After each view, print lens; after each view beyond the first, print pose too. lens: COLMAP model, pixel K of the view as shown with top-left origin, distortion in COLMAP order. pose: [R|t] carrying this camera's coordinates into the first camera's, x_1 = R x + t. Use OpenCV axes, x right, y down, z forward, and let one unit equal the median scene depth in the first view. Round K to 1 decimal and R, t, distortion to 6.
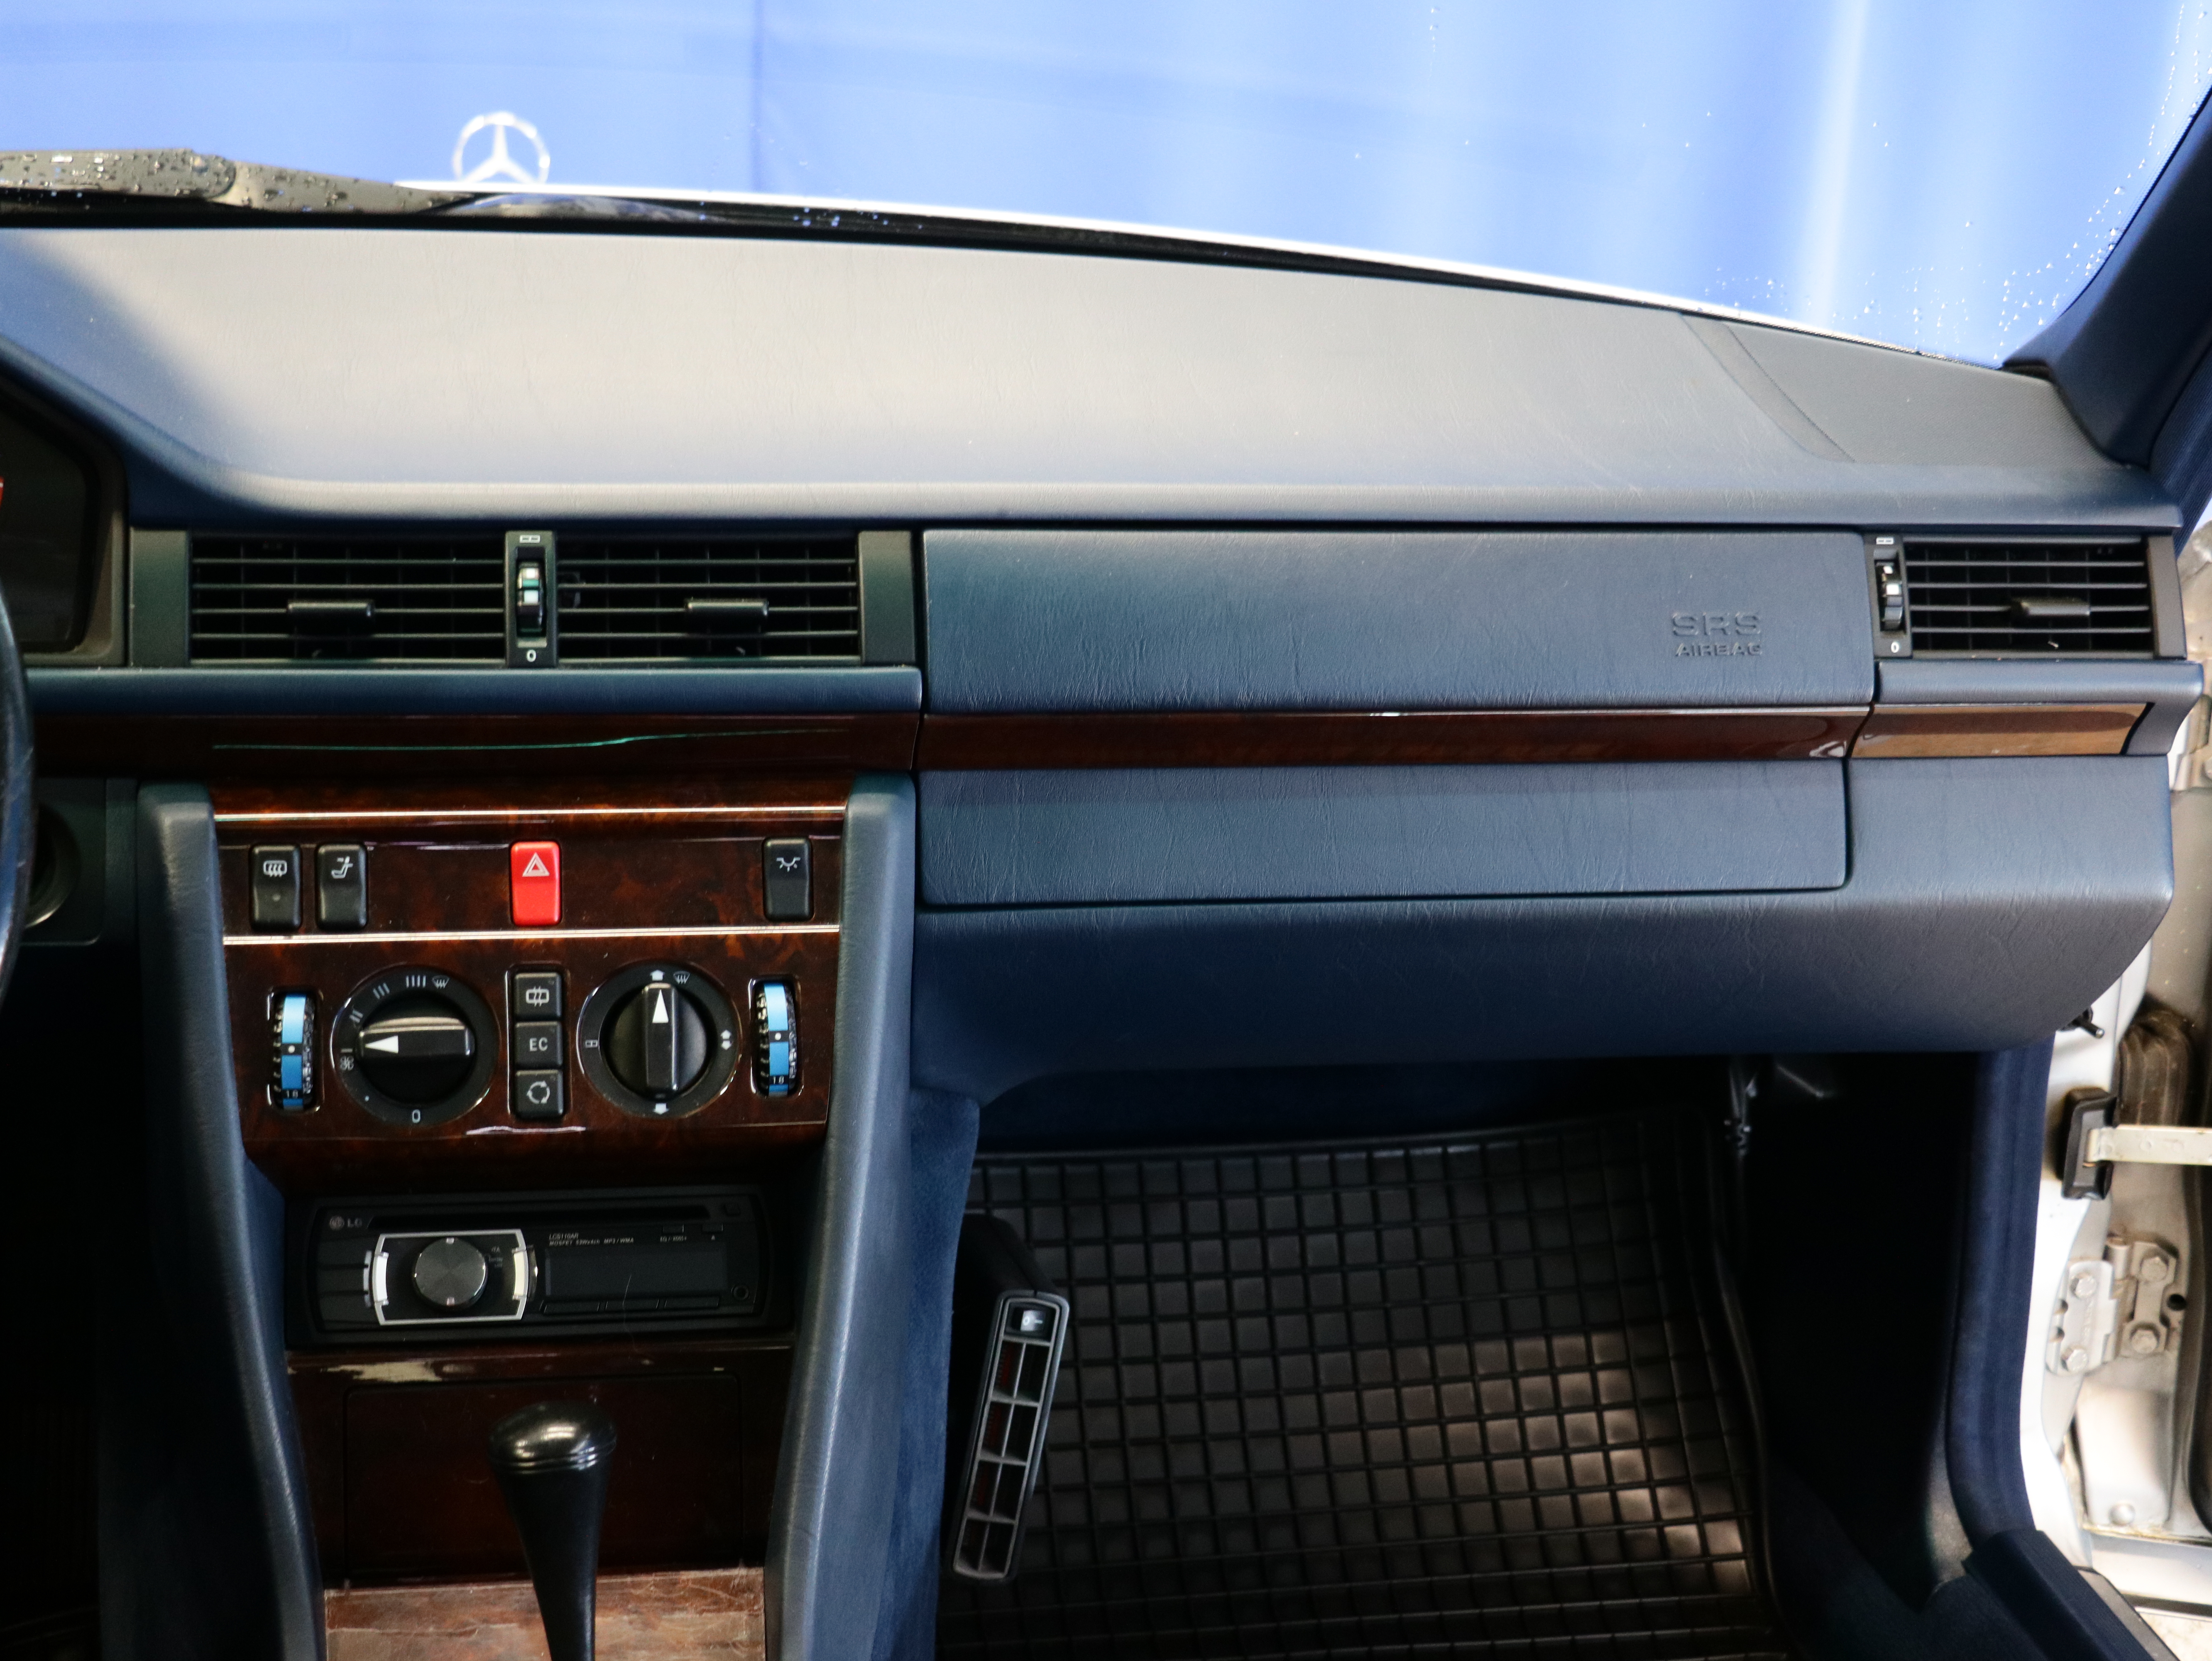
lens RADIAL K [[2887.7, 0, 1106.0], [0, 2887.7, 830.5], [0, 0, 1]] dist [-0.119922, 0.541028]
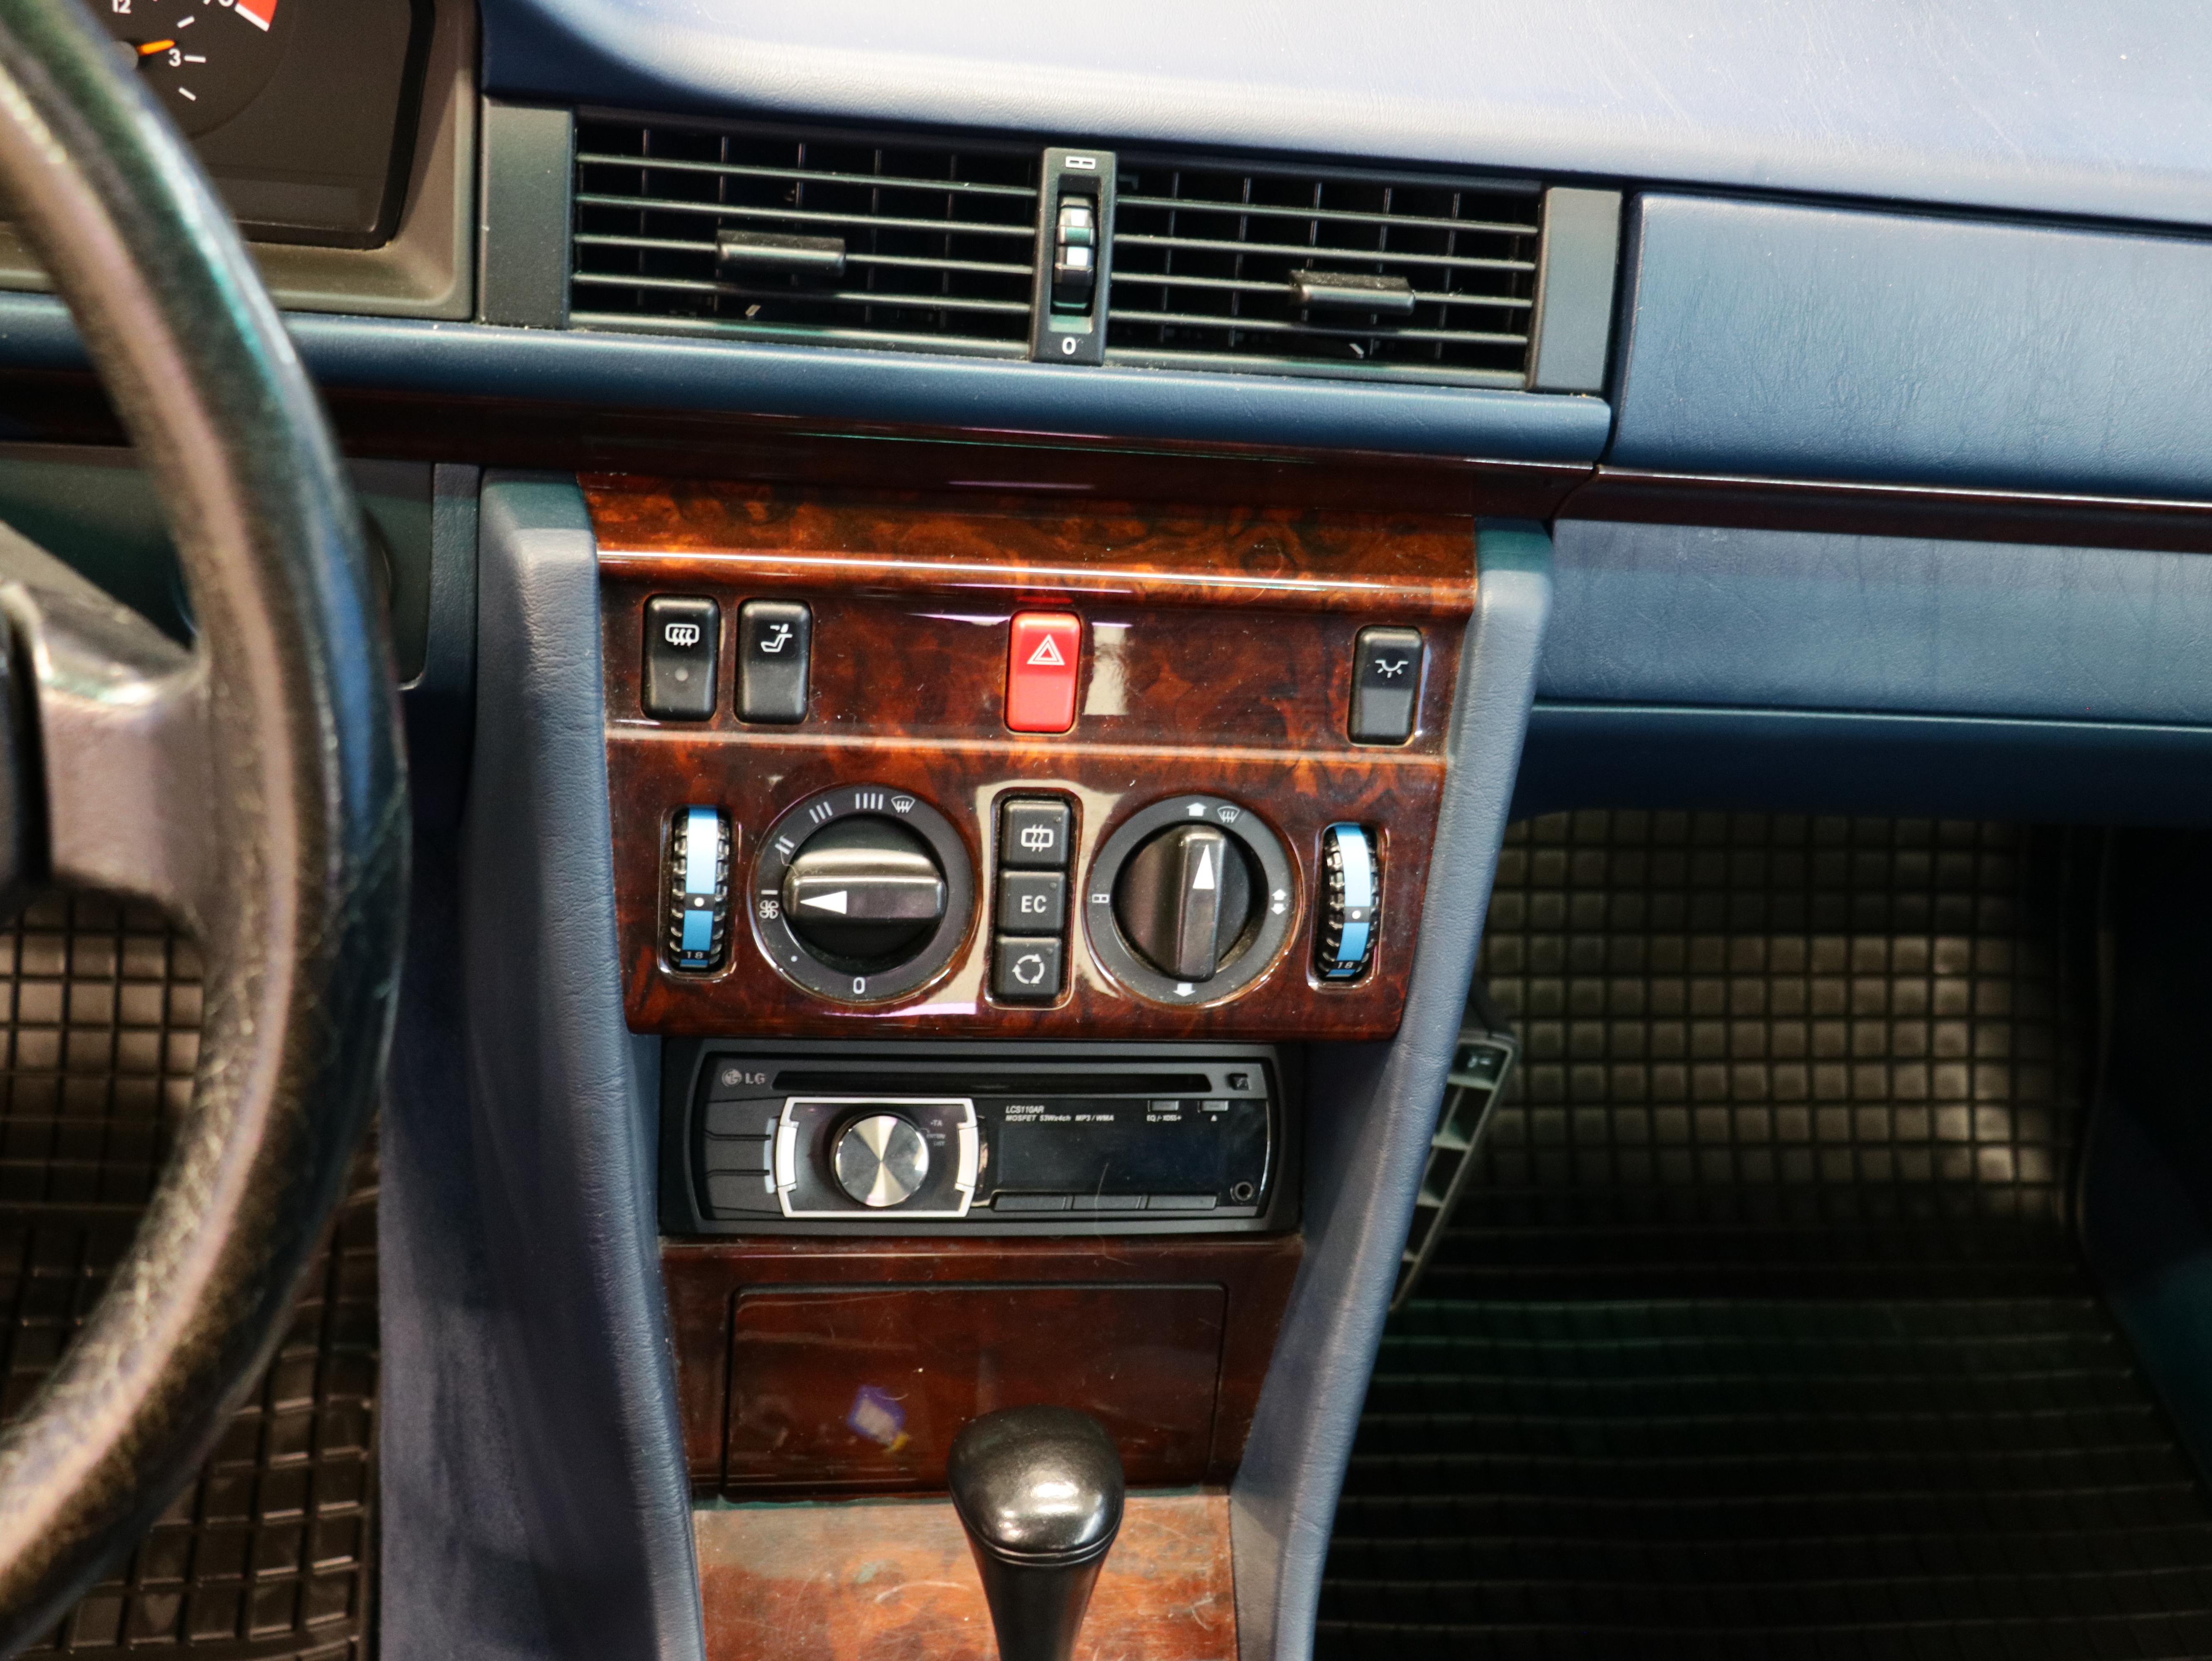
lens RADIAL K [[2389.4, 0, 1102.9], [0, 2389.4, 814.0], [0, 0, 1]] dist [-0.034072, 0.020176]
pose [[0.993639, 0.110021, 0.024032, -0.194298], [-0.111635, 0.934203, 0.338825, -0.149361], [0.014828, -0.339352, 0.940542, 0.438655]]
